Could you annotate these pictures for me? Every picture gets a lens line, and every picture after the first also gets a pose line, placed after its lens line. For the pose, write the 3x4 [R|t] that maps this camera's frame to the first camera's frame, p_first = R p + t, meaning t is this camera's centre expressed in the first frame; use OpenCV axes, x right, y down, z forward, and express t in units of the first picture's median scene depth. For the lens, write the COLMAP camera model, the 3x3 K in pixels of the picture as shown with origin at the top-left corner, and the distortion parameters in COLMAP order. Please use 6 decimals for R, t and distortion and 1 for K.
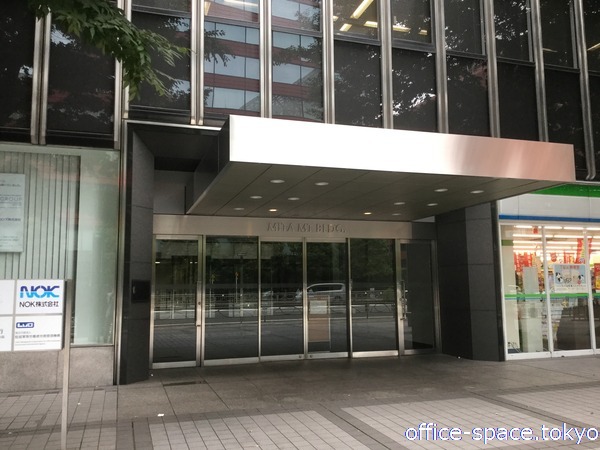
lens RADIAL K [[541.7, 0, 300.0], [0, 541.7, 225.0], [0, 0, 1]] dist [0.002321, -0.001866]
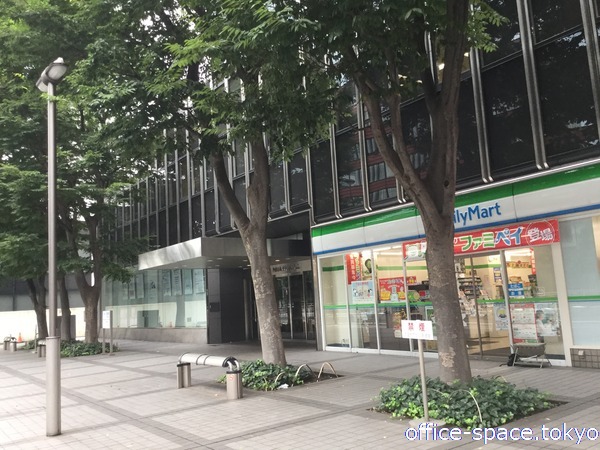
lens RADIAL K [[541.7, 0, 300.0], [0, 541.7, 225.0], [0, 0, 1]] dist [0.002321, -0.001866]
pose [[0.328458, -0.144740, -0.933363, 1.668823], [0.158132, 0.982668, -0.096738, 0.041232], [0.931187, -0.115820, 0.345653, 0.431447]]
